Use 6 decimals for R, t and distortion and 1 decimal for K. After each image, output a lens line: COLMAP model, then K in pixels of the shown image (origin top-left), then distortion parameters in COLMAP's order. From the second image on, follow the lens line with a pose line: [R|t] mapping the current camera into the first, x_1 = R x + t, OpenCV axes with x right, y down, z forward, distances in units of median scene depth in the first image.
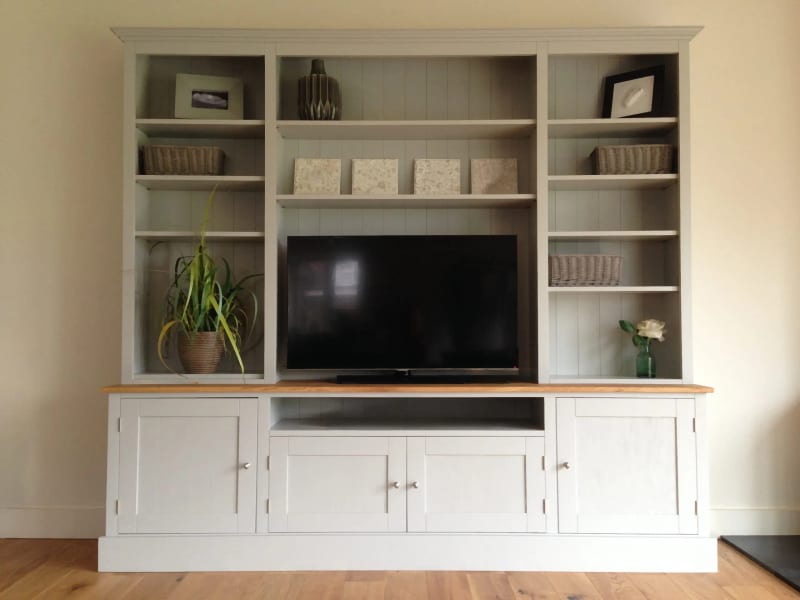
lens RADIAL K [[731.6, 0, 400.0], [0, 731.6, 300.0], [0, 0, 1]] dist [0.149219, -0.254684]
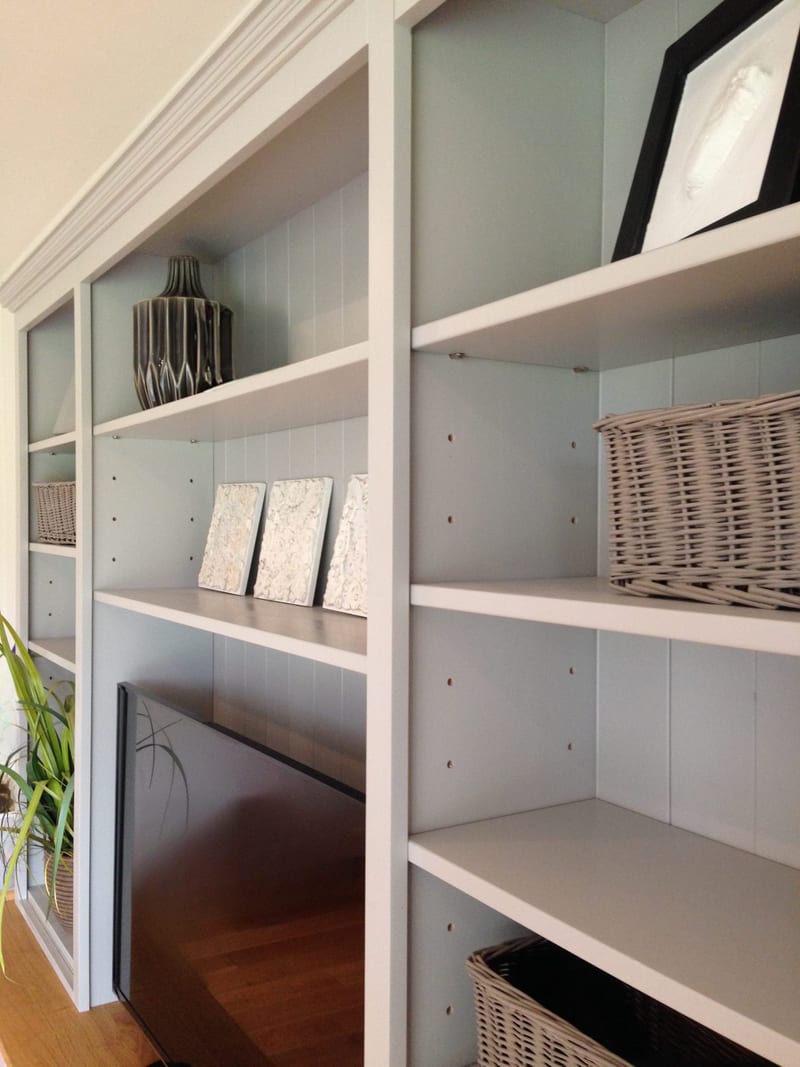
lens RADIAL K [[975.8, 0, 400.0], [0, 975.8, 533.5], [0, 0, 1]] dist [0.149219, -0.254684]
pose [[0.530306, 0.012970, -0.847707, 0.444599], [0.025825, 0.999172, 0.031443, -0.192963], [0.847413, -0.038566, 0.529531, 0.843796]]
